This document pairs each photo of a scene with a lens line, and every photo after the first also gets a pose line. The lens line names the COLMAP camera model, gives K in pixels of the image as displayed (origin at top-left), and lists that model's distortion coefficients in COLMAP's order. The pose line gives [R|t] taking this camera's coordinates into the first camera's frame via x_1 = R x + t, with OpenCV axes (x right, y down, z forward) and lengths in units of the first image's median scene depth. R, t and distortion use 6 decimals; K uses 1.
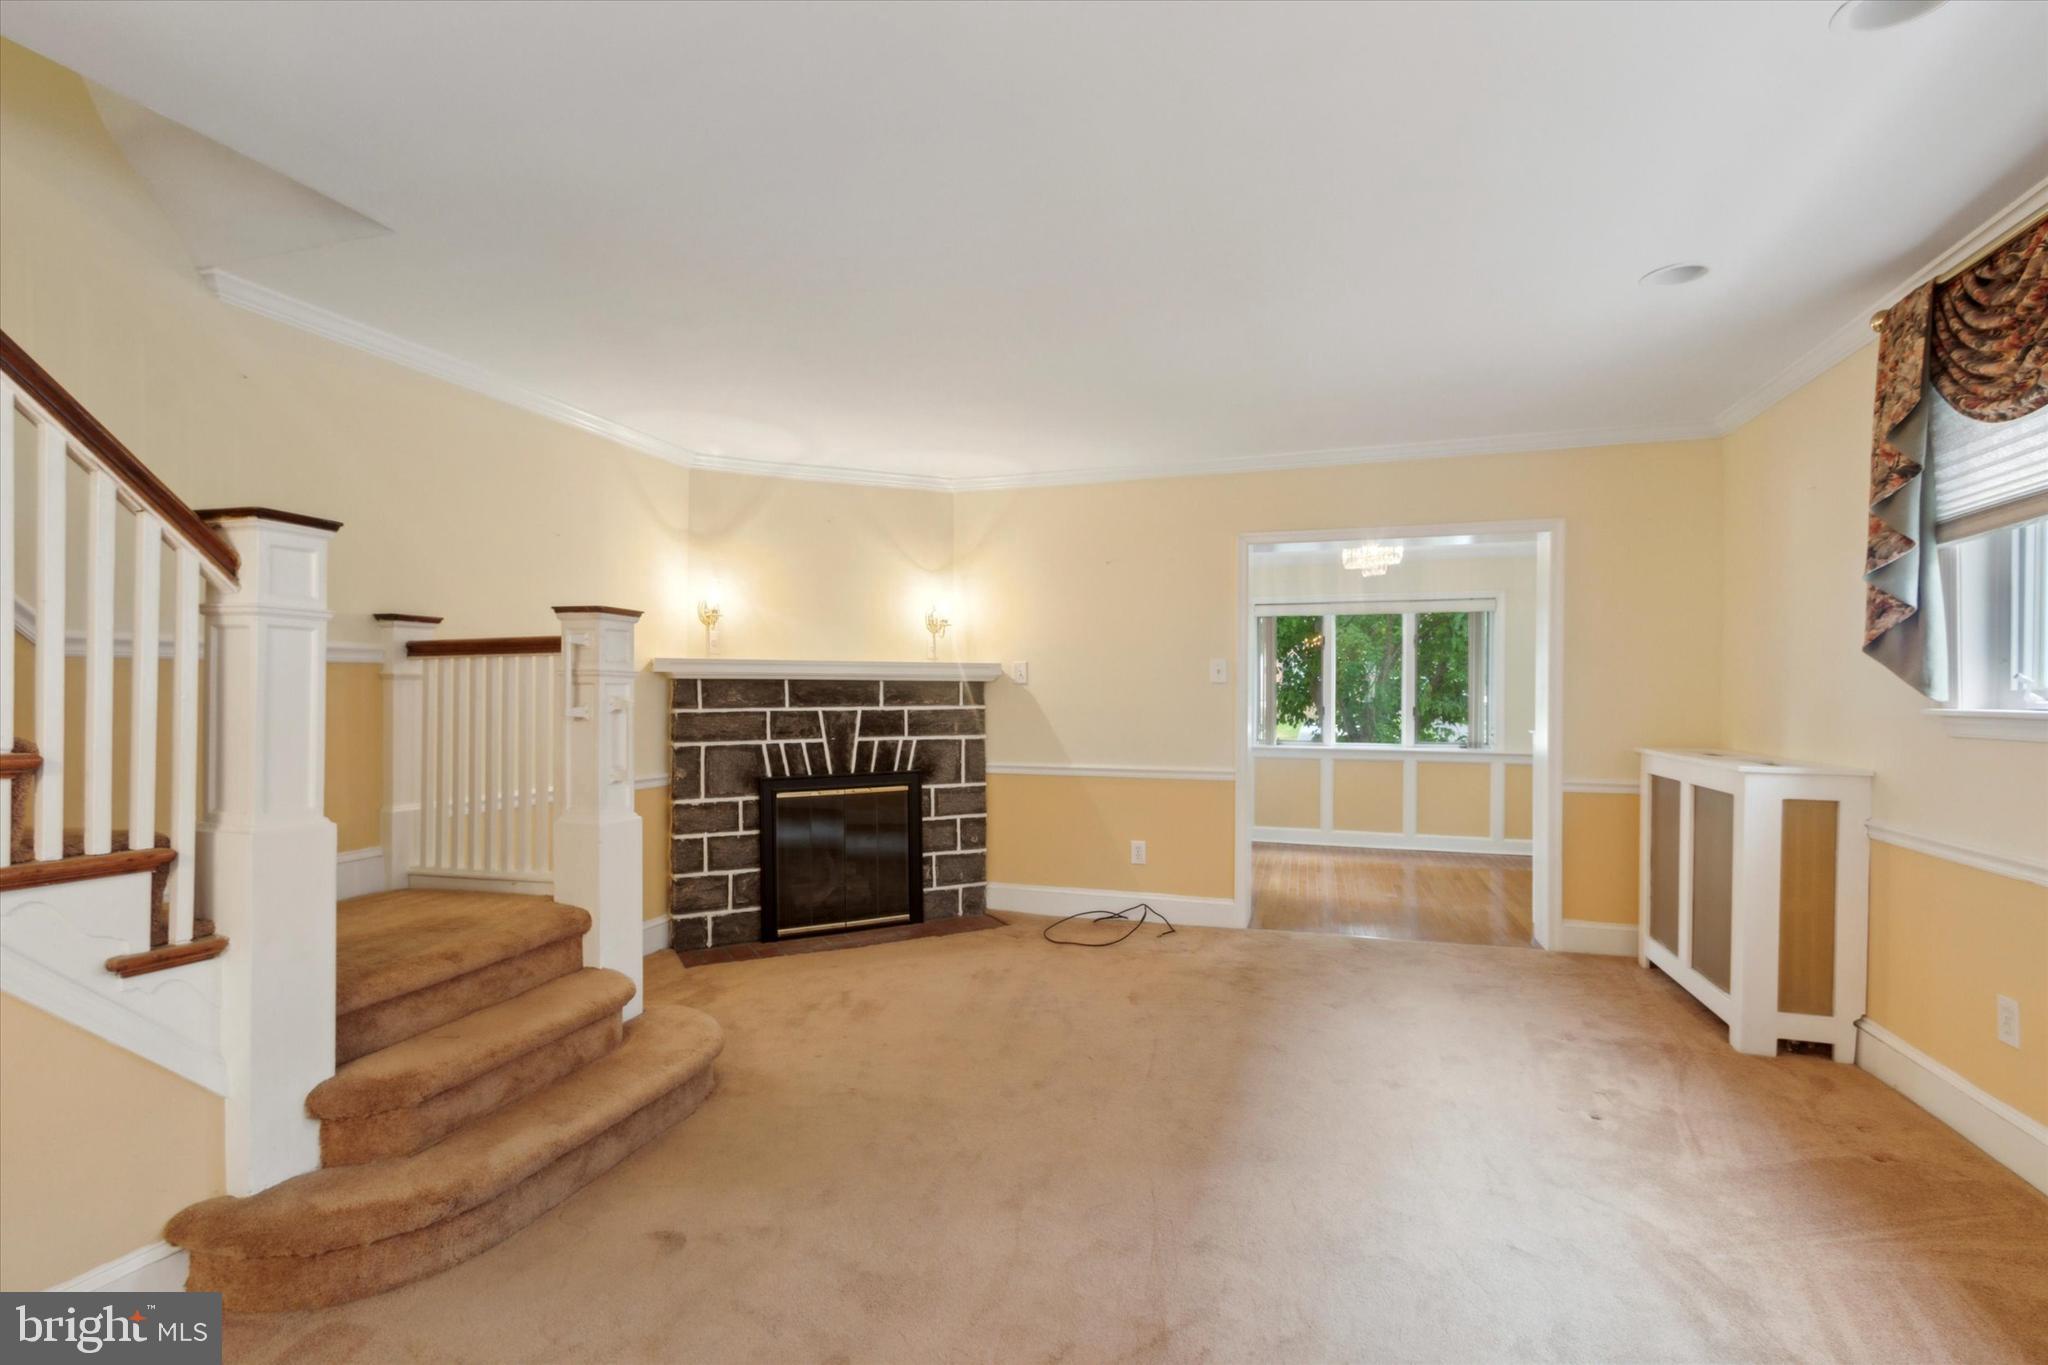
lens RADIAL K [[967.1, 0, 1028.4], [0, 967.1, 688.5], [0, 0, 1]] dist [0.008739, 0.000375]
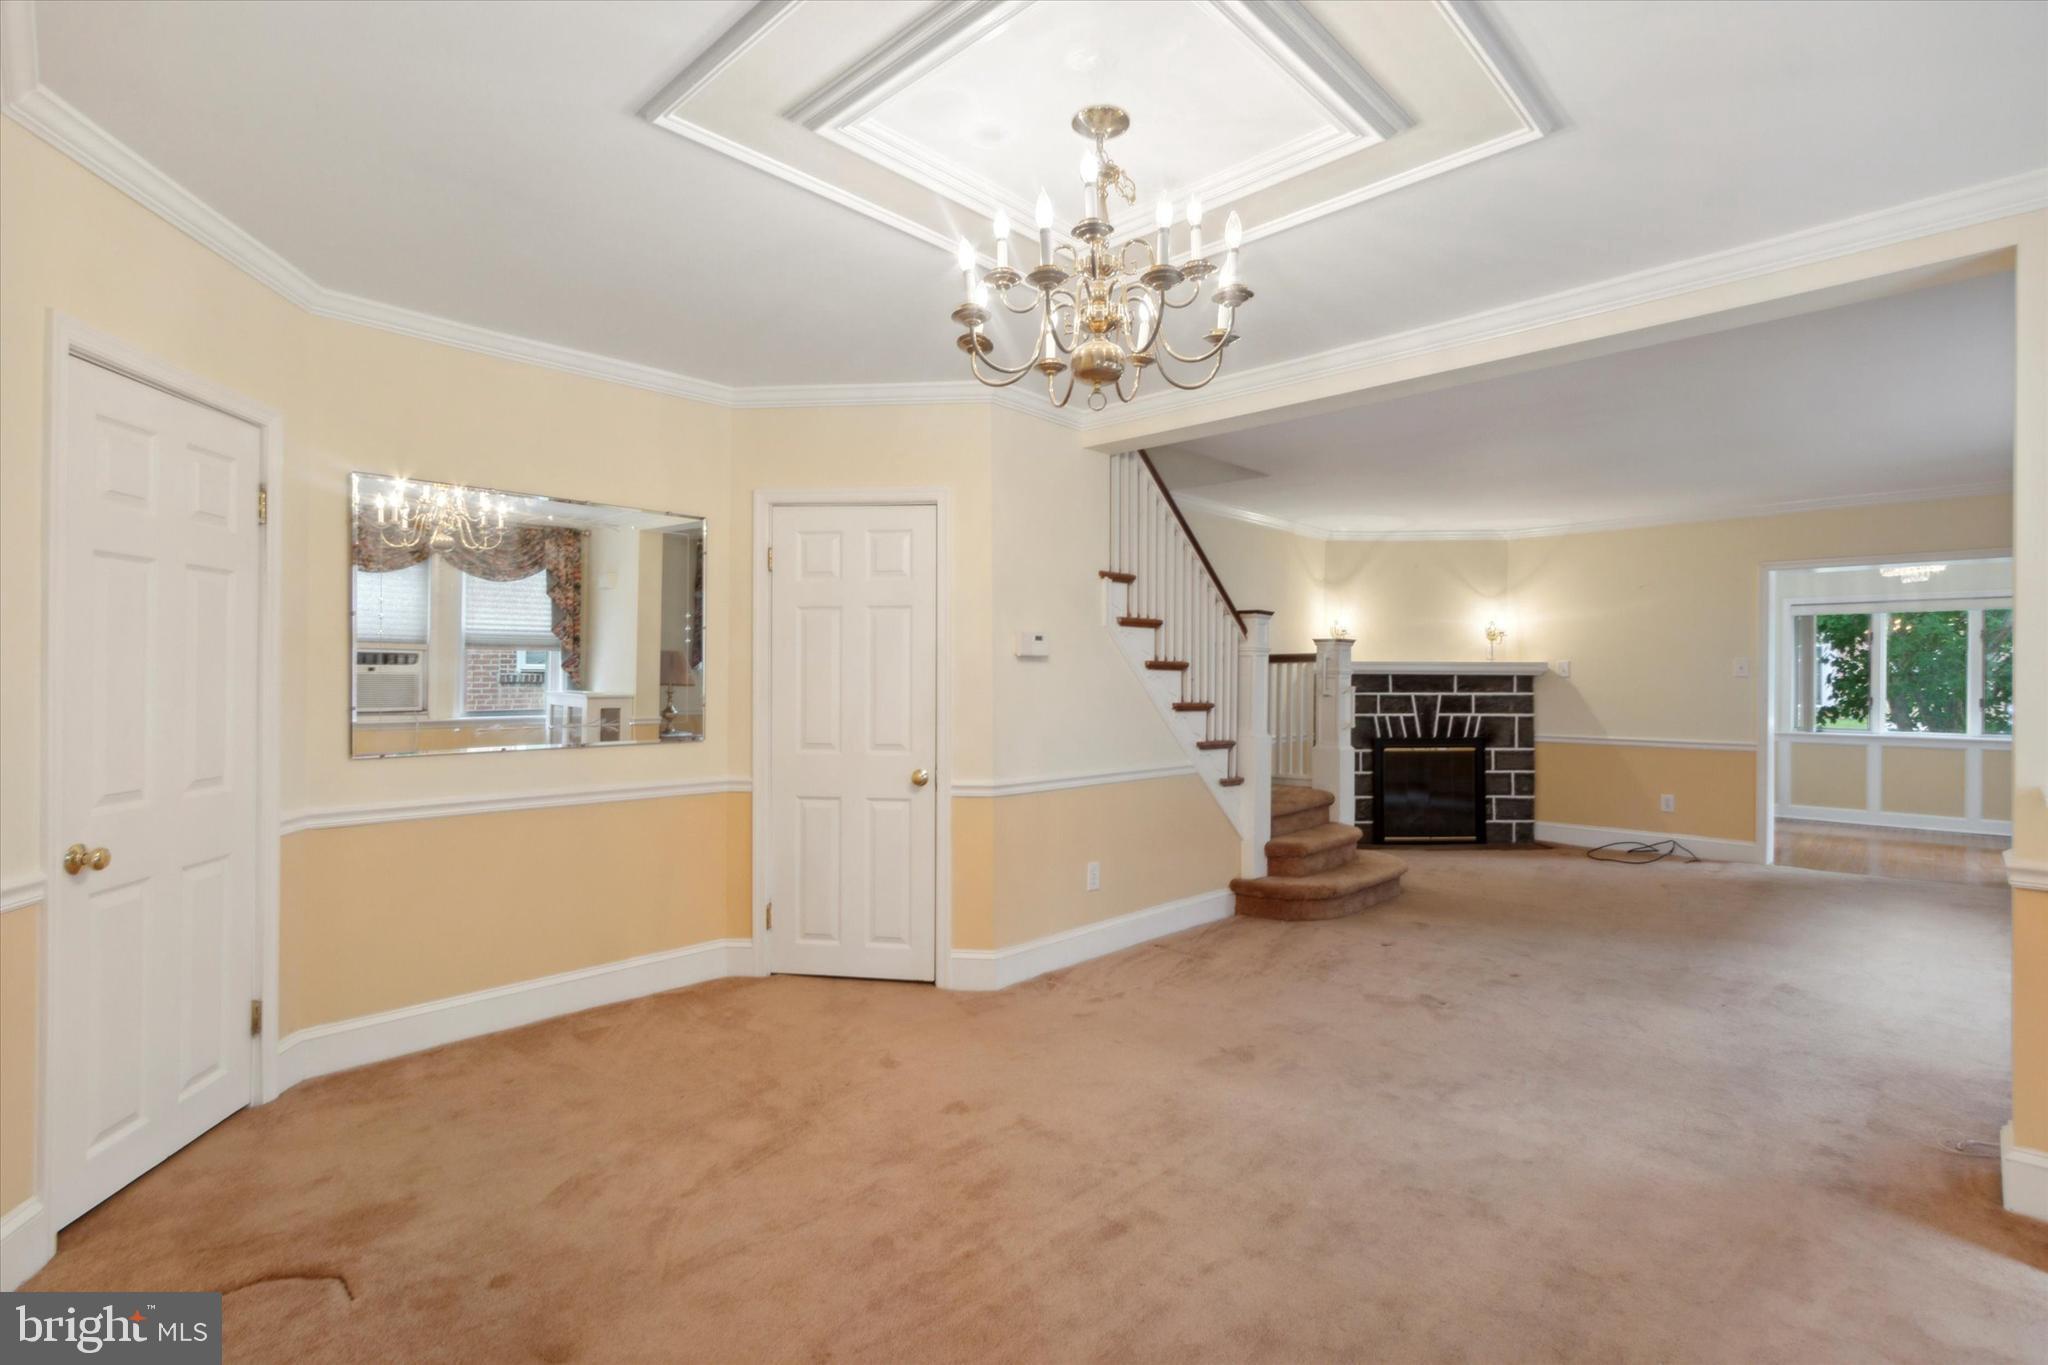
lens RADIAL K [[967.1, 0, 1012.4], [0, 967.1, 684.5], [0, 0, 1]] dist [0.008739, 0.000375]
pose [[0.890097, 0.004311, -0.455751, -0.080708], [-0.001956, 0.999982, 0.005640, -0.000698], [0.455767, -0.004129, 0.890089, -0.604200]]
